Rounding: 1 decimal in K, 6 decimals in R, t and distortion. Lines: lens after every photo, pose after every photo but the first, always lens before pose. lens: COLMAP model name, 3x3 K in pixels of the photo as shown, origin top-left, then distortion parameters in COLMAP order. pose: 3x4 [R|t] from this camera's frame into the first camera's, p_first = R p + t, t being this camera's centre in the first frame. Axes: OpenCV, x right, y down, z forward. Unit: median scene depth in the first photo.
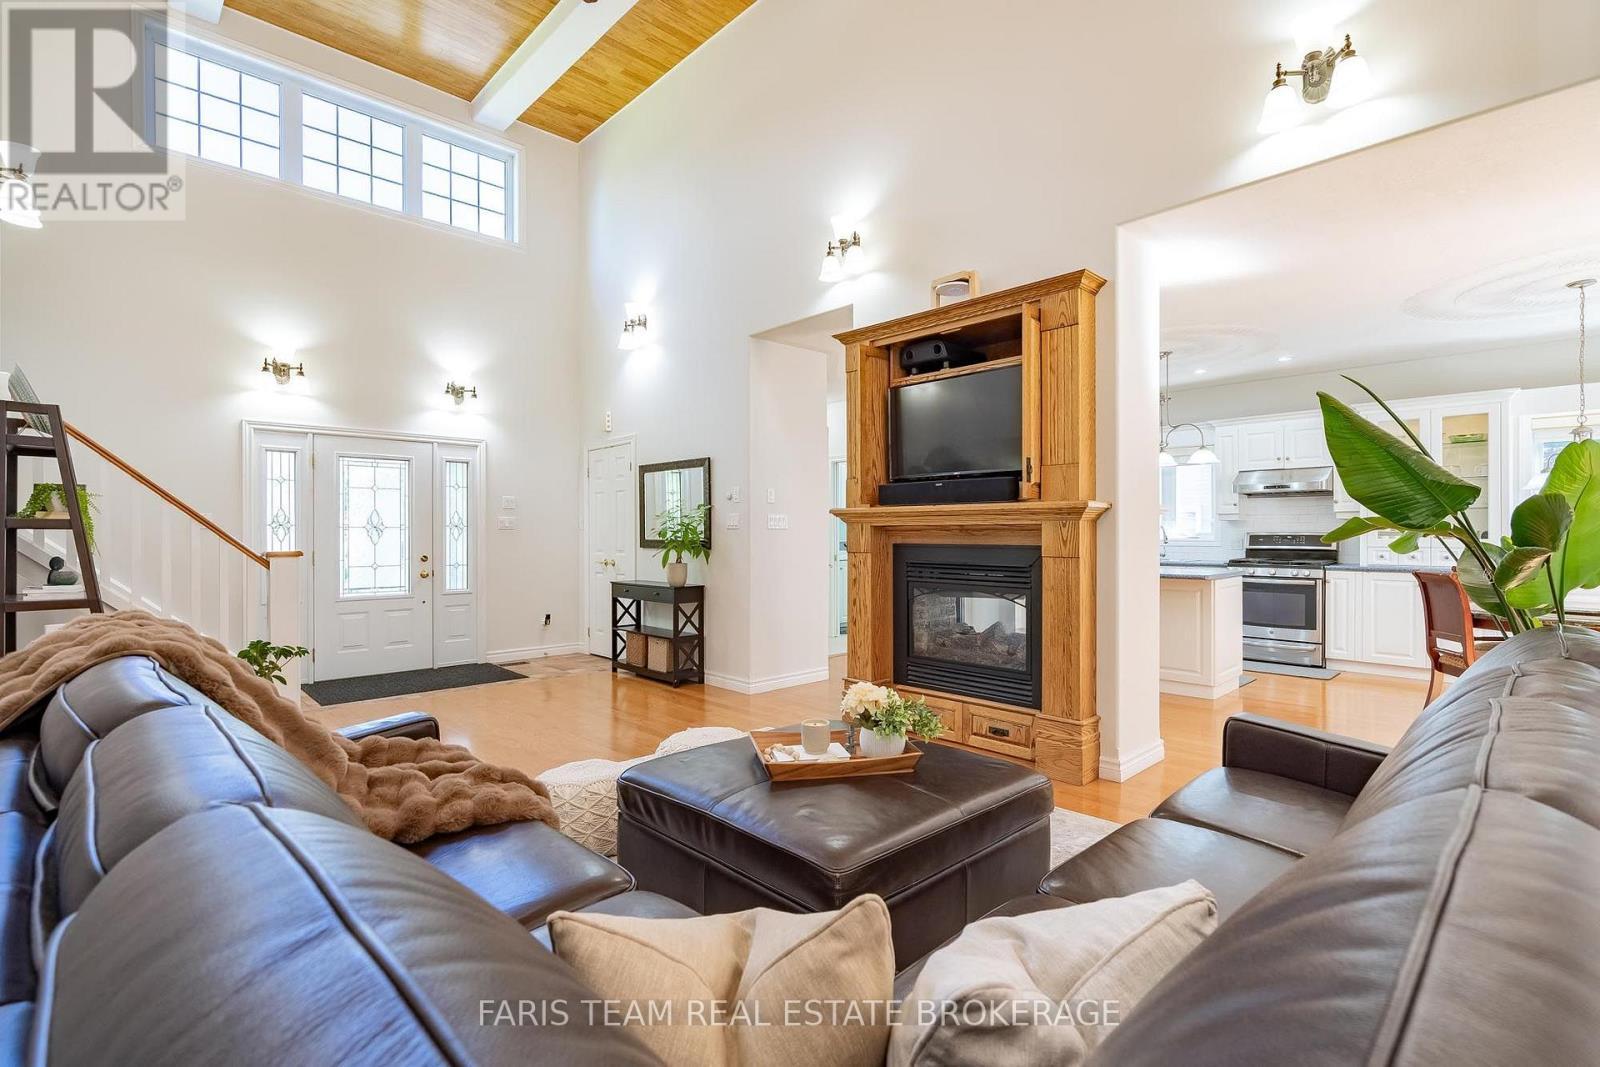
lens RADIAL K [[724.5, 0, 803.2], [0, 724.5, 529.7], [0, 0, 1]] dist [-0.001203, 0.000275]
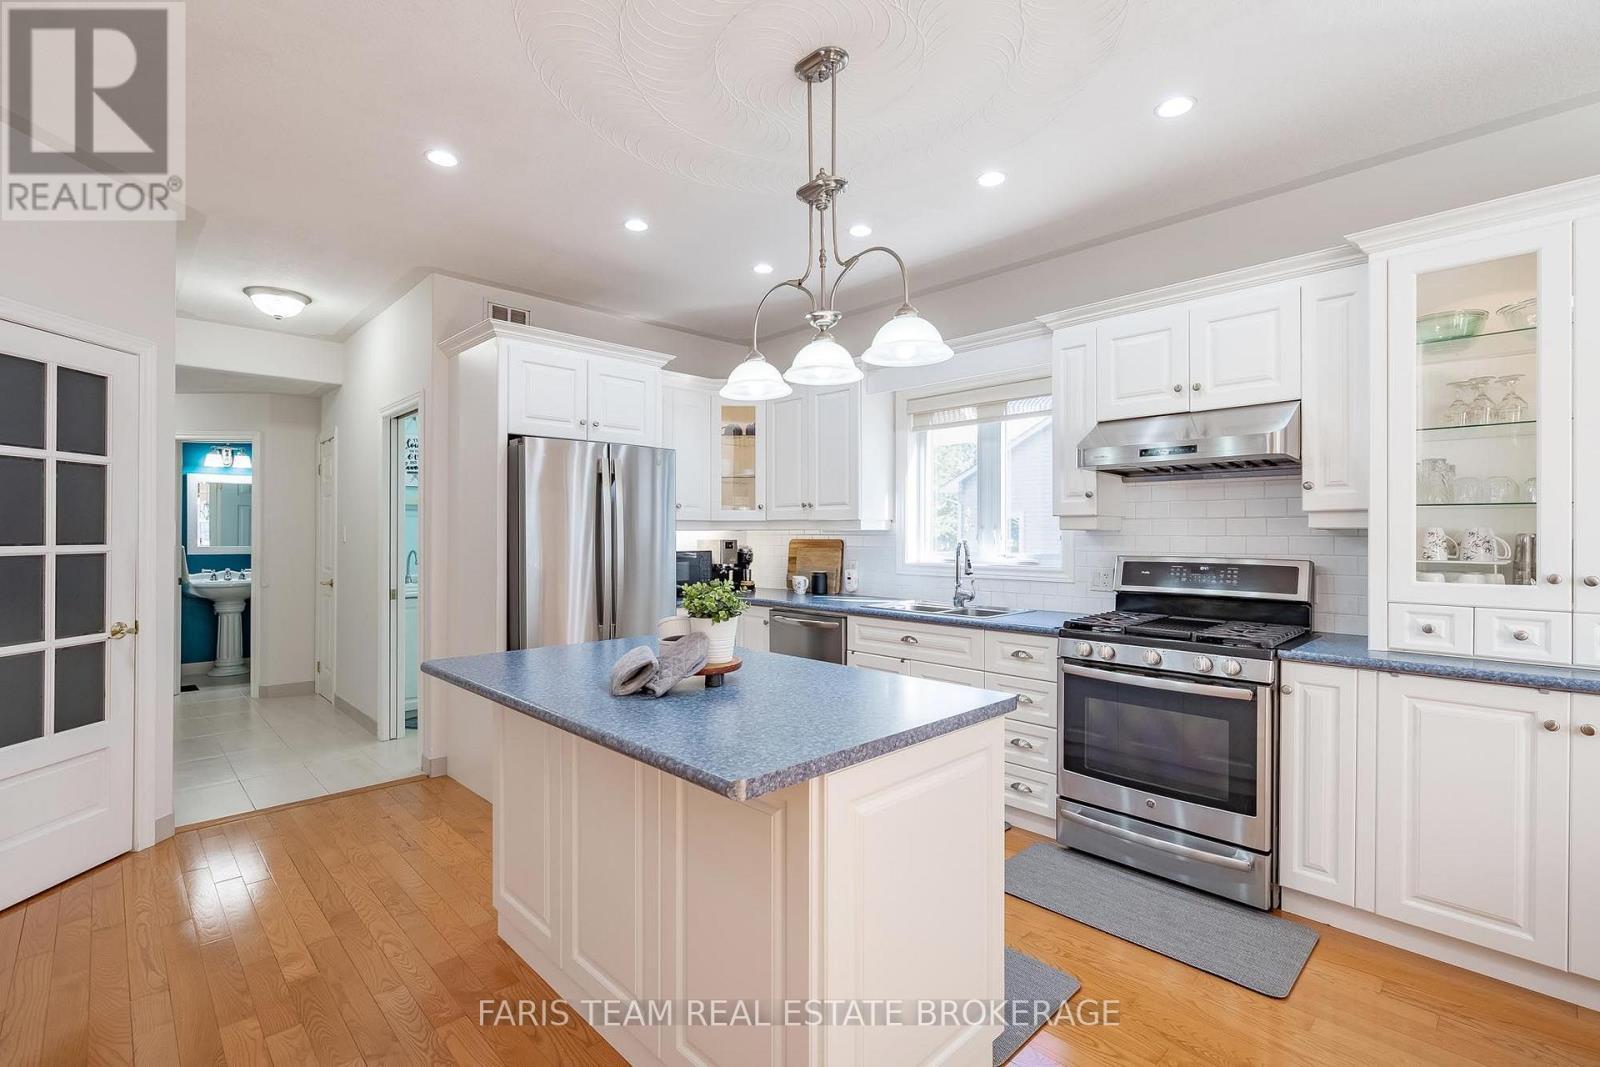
lens RADIAL K [[724.5, 0, 810.2], [0, 724.5, 526.0], [0, 0, 1]] dist [-0.001203, 0.000275]
pose [[0.999656, 0.007338, 0.025163, 0.457635], [-0.007073, 0.999919, -0.010586, -0.009808], [-0.025238, 0.010404, 0.999627, 0.615738]]
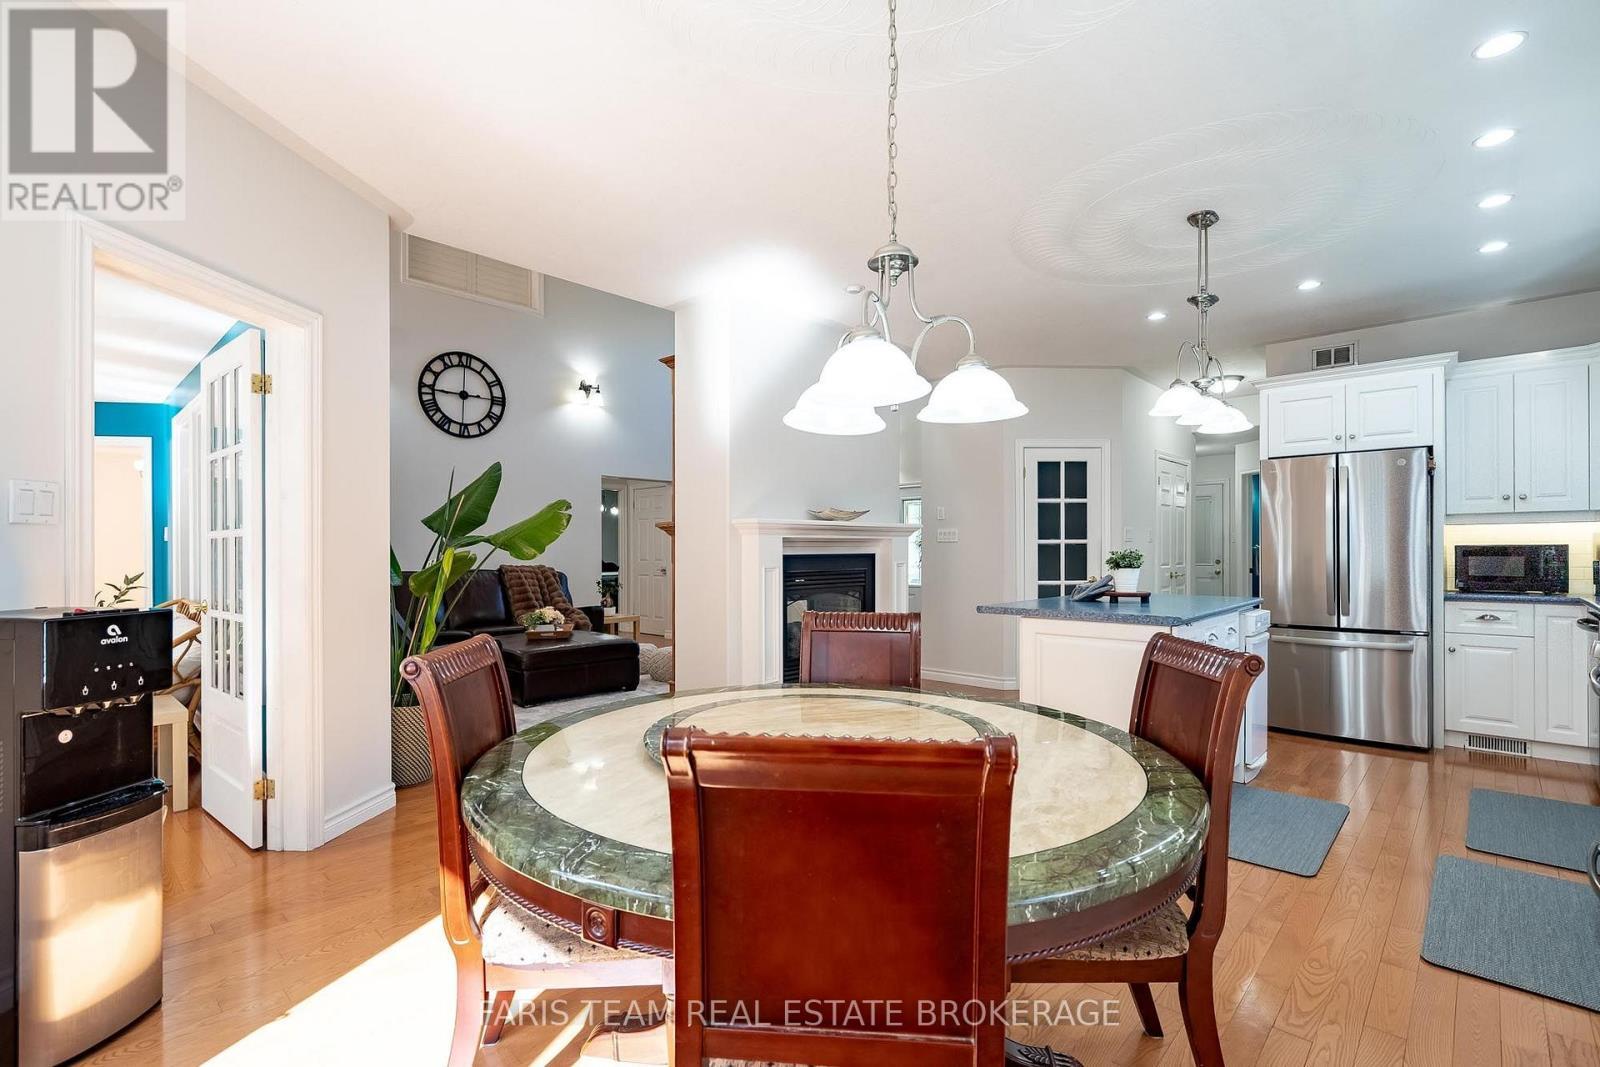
lens RADIAL K [[724.5, 0, 805.2], [0, 724.5, 544.8], [0, 0, 1]] dist [-0.001203, 0.000275]
pose [[0.060382, -0.001351, -0.998174, 0.966876], [0.002335, 0.999997, -0.001212, 0.007108], [0.998173, -0.002258, 0.060385, 0.637428]]
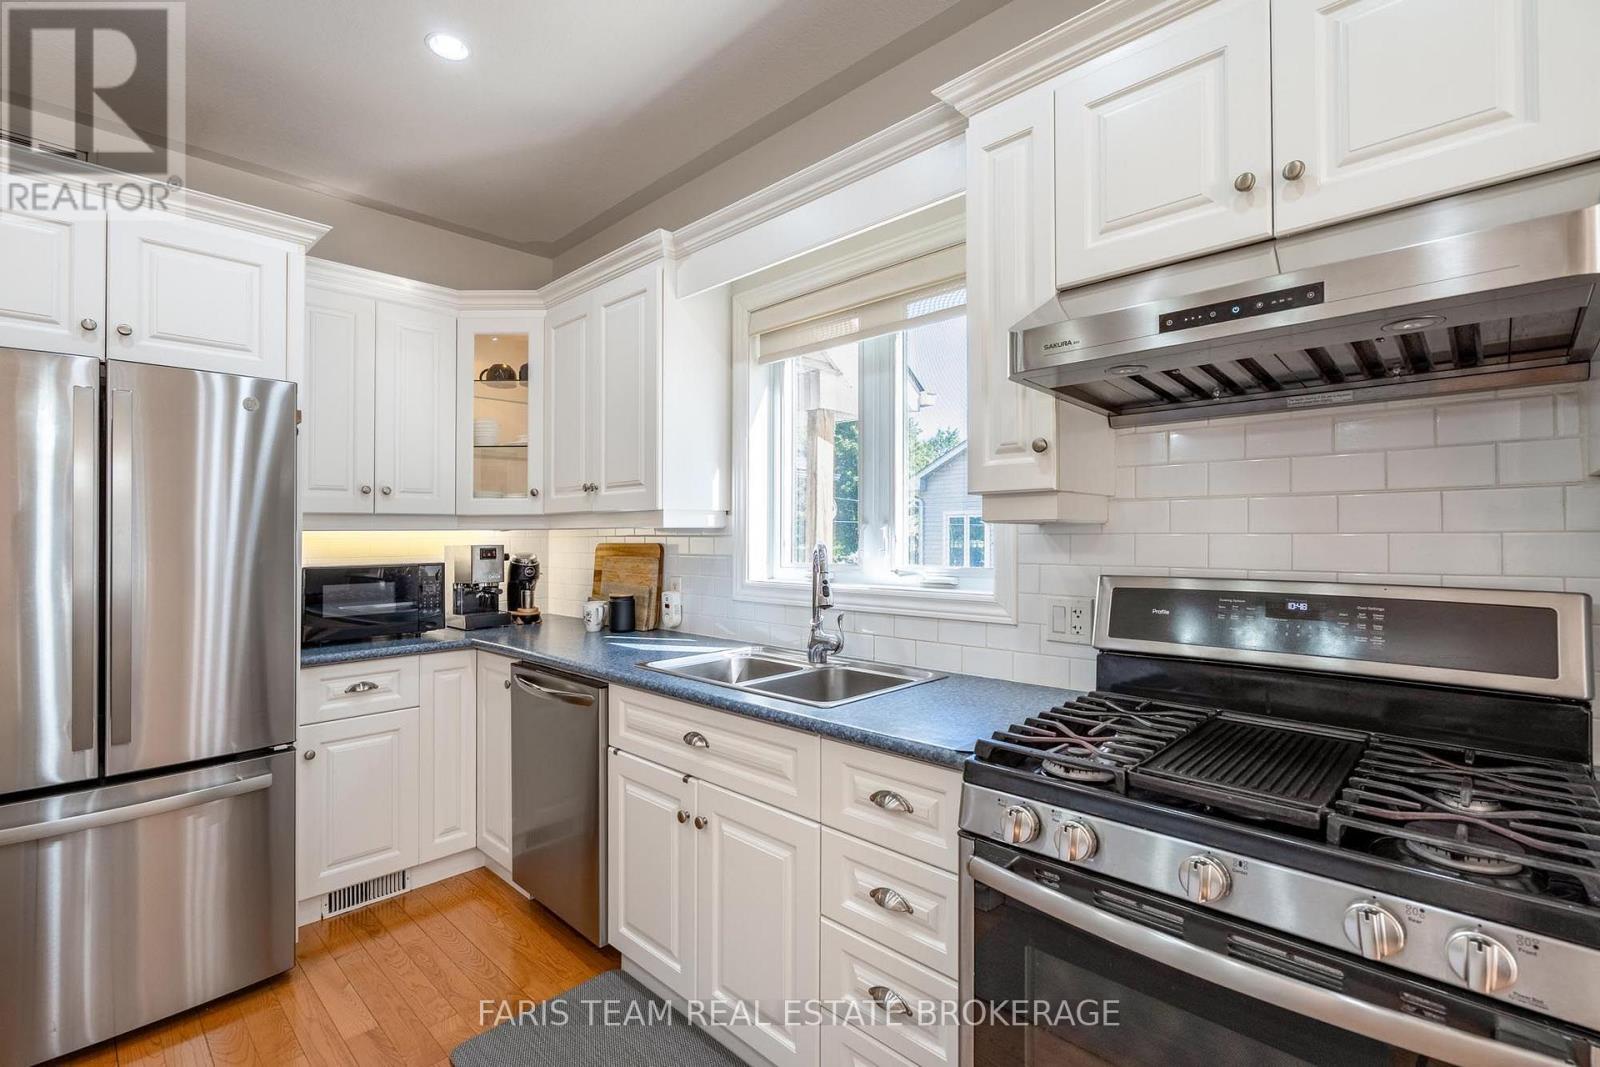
lens RADIAL K [[724.5, 0, 798.0], [0, 724.5, 528.5], [0, 0, 1]] dist [-0.001203, 0.000275]
pose [[0.999001, 0.001878, 0.044657, 0.575550], [-0.001420, 0.999946, -0.010281, -0.009085], [-0.044674, 0.010207, 0.998949, 0.884155]]
